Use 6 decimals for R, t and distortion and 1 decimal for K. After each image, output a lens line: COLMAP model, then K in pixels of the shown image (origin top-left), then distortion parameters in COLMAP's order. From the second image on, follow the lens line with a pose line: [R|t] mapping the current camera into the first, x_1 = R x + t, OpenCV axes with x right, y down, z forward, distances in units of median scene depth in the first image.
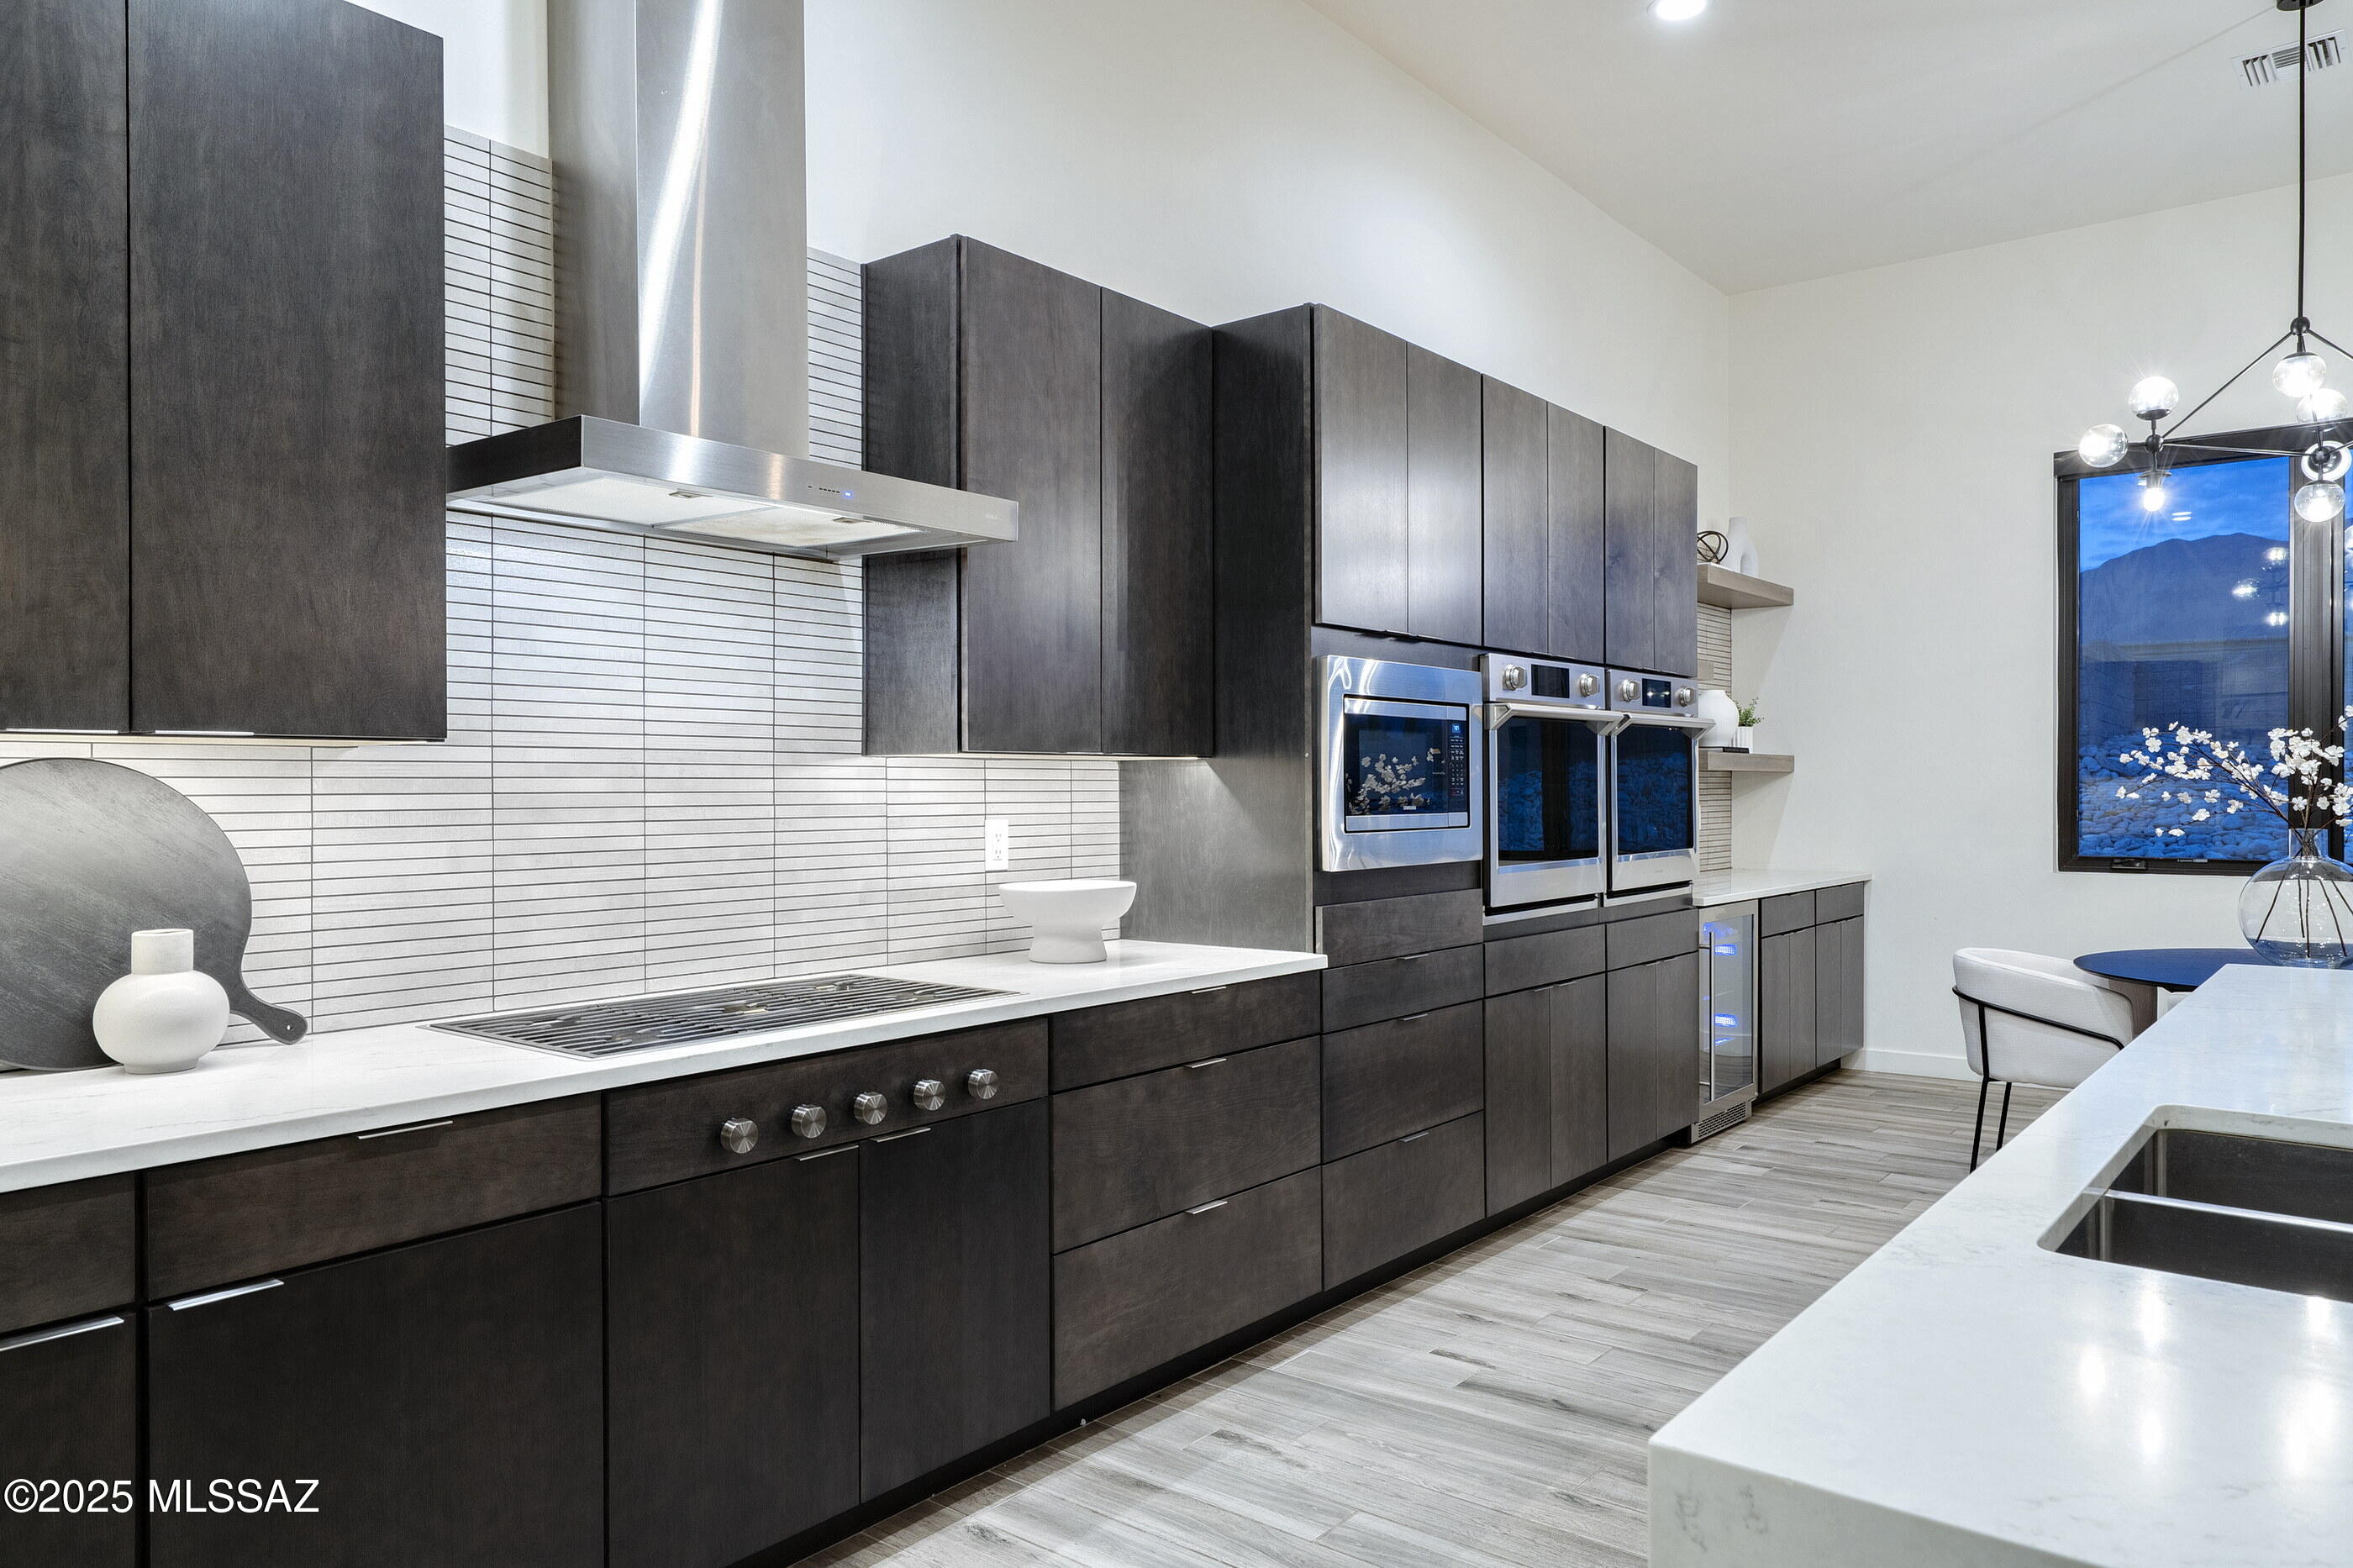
lens RADIAL K [[1576.5, 0, 1179.3], [0, 1576.5, 790.5], [0, 0, 1]] dist [0.005151, 0.000794]
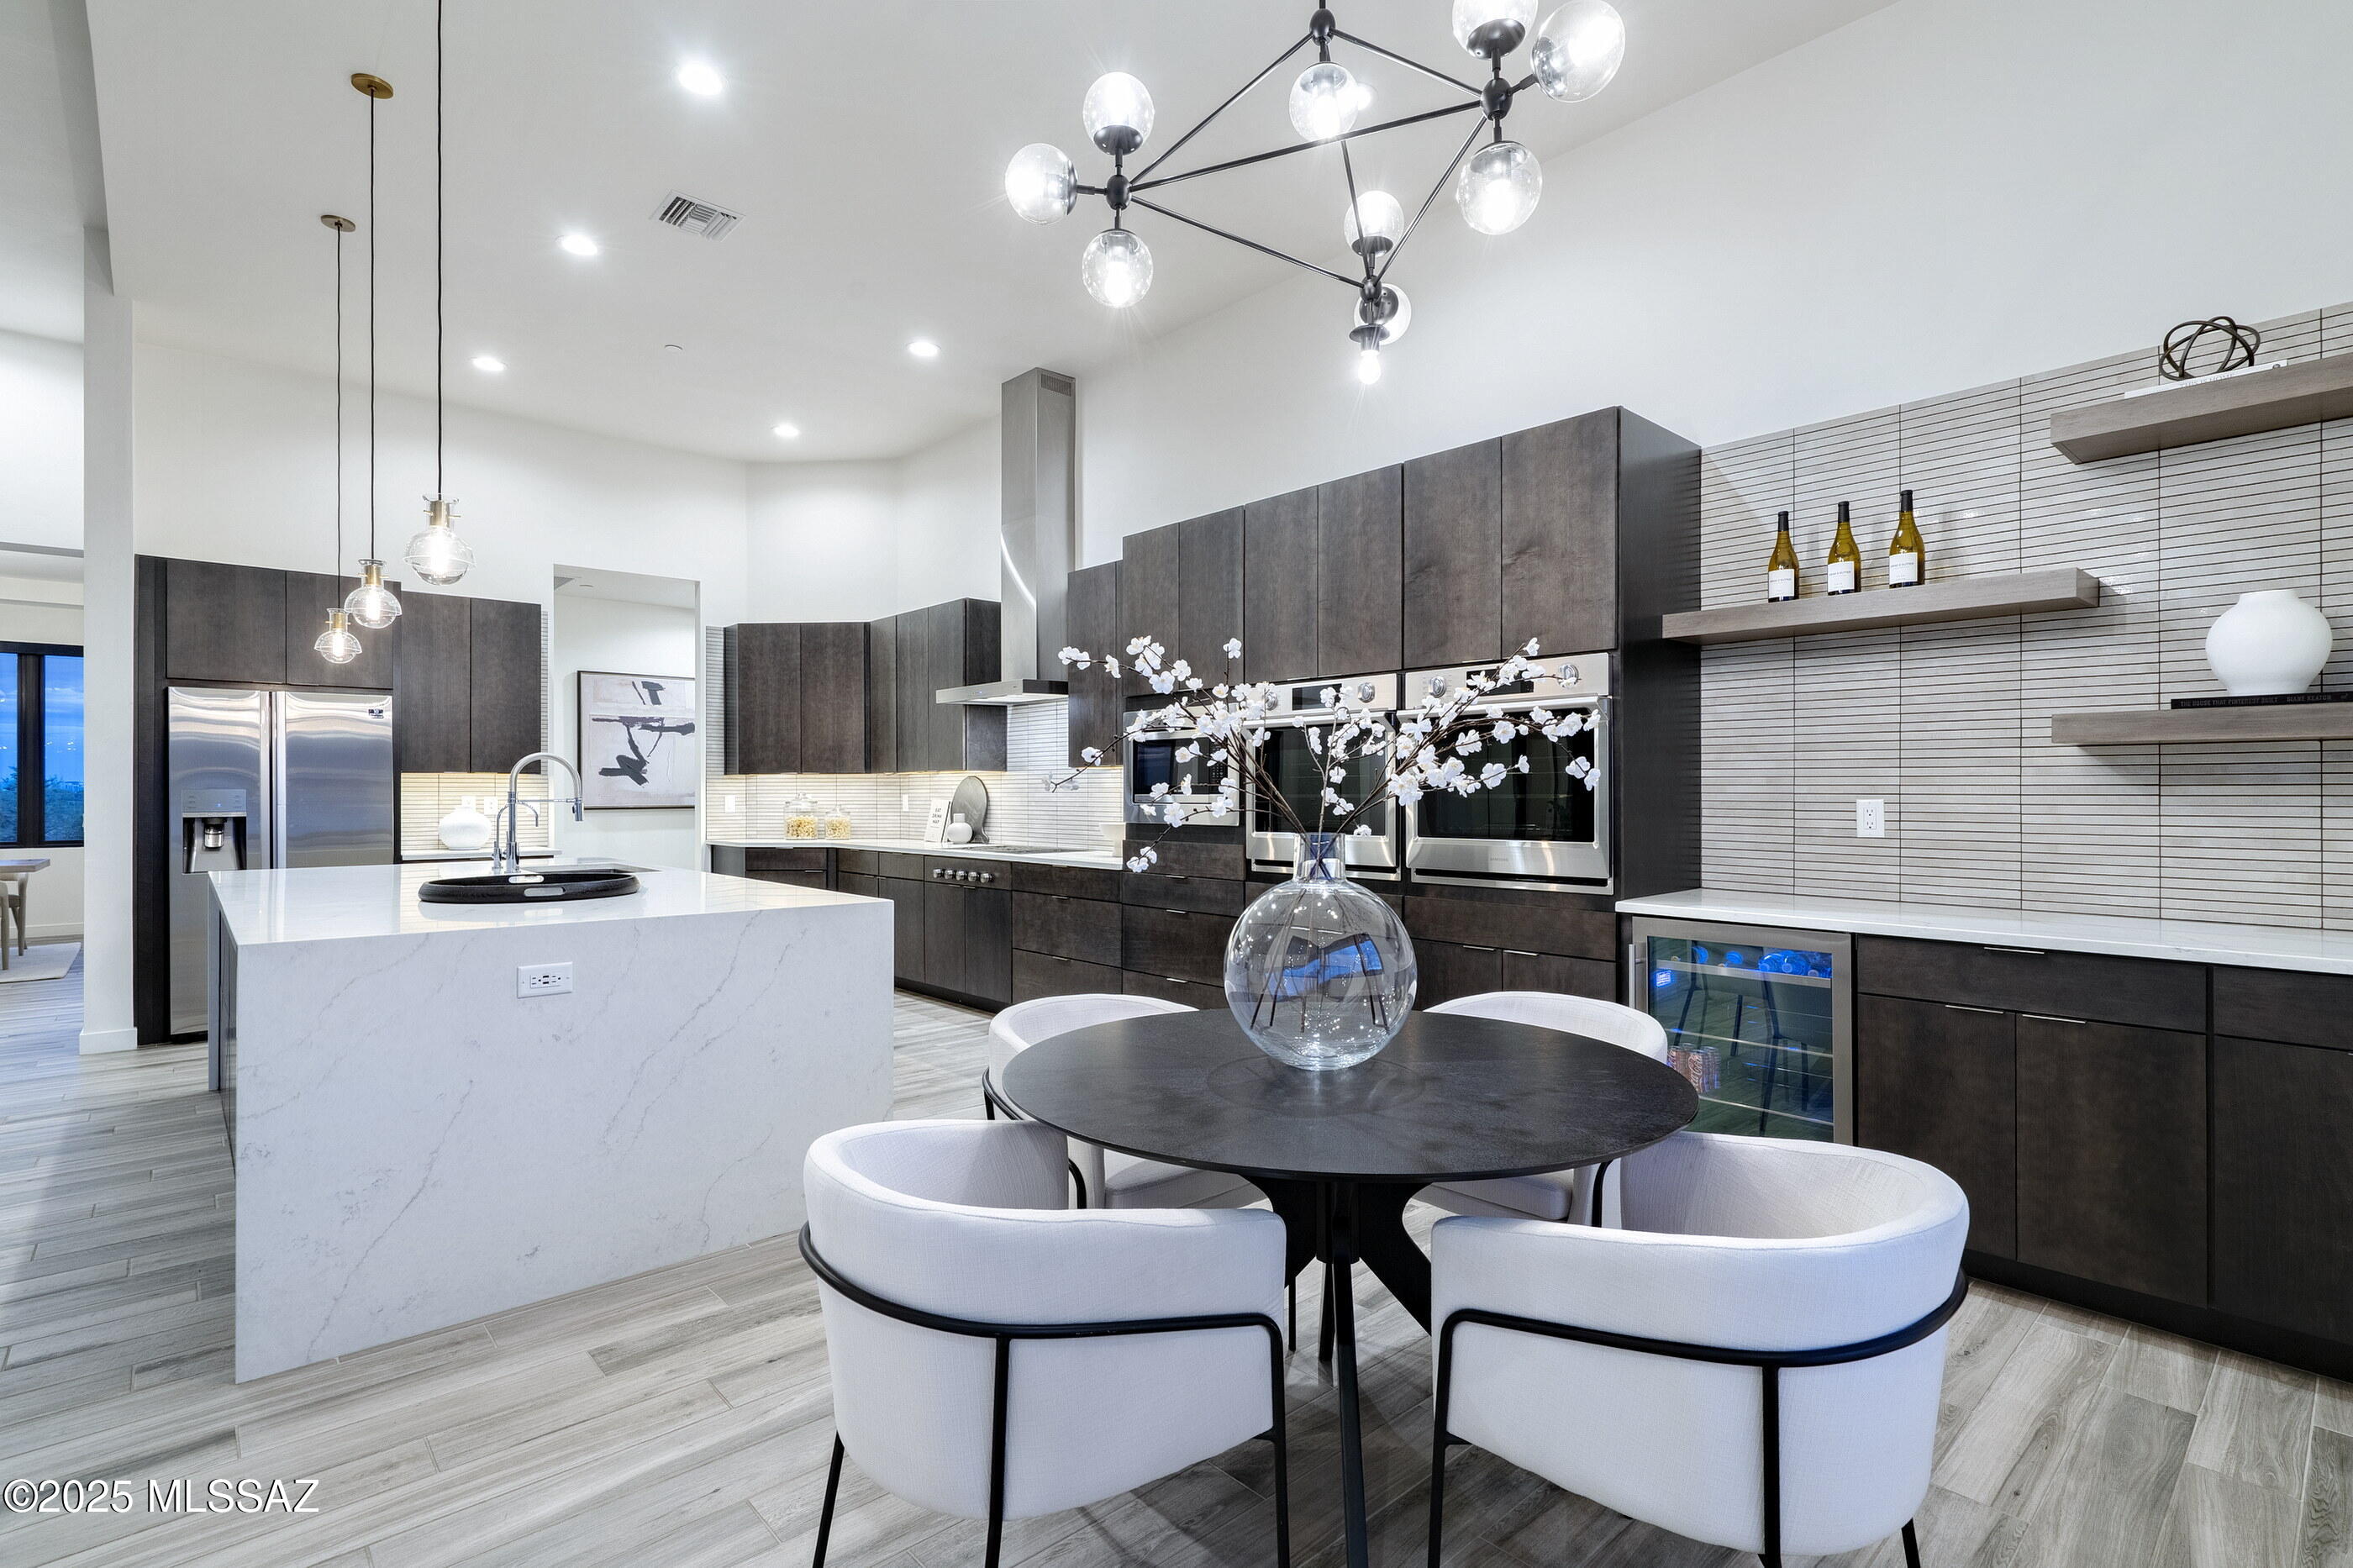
lens RADIAL K [[1121.4, 0, 1183.1], [0, 1121.4, 793.8], [0, 0, 1]] dist [-0.000926, -0.000141]
pose [[-0.158520, 0.001004, -0.987355, 1.421541], [-0.003823, 0.999991, 0.001630, 0.012603], [0.987348, 0.004033, -0.158514, 1.247910]]
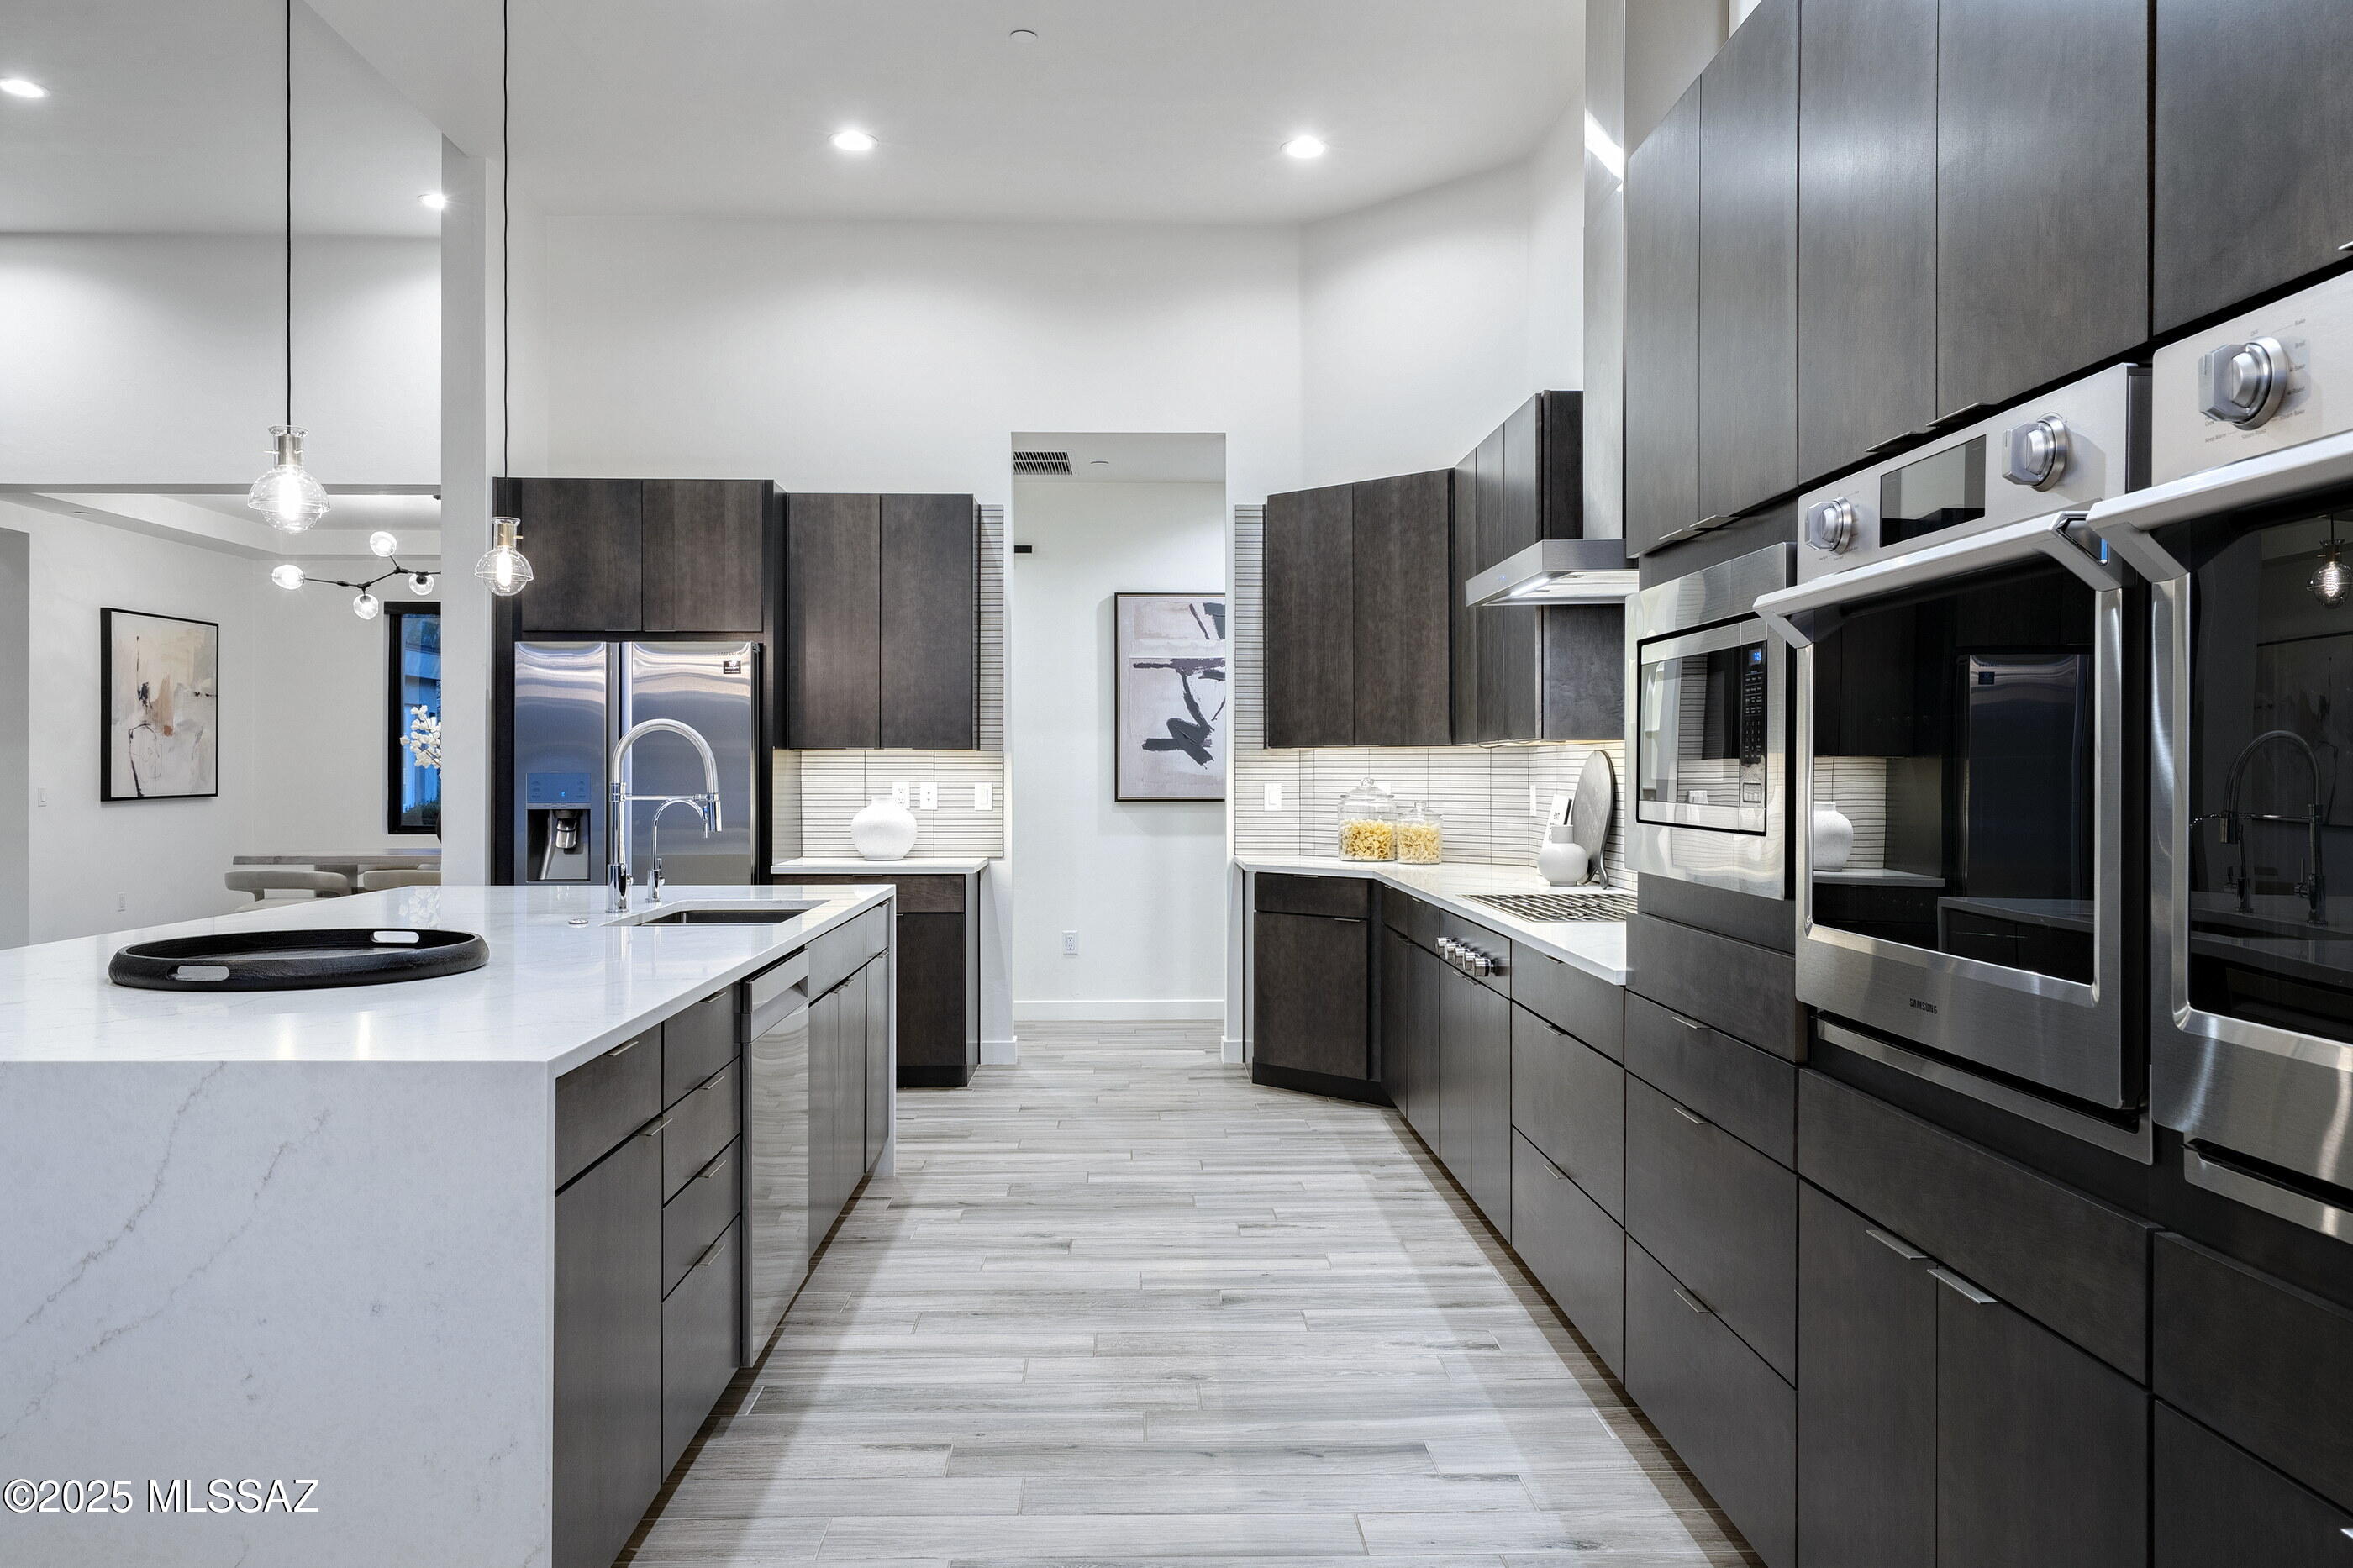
lens RADIAL K [[1650.6, 0, 1178.8], [0, 1650.6, 767.2], [0, 0, 1]] dist [0.031383, 0.006413]
pose [[-0.768235, -0.000709, -0.640167, 0.757977], [-0.005117, 0.999974, 0.005032, -0.004056], [0.640147, 0.007142, -0.768219, 1.446384]]
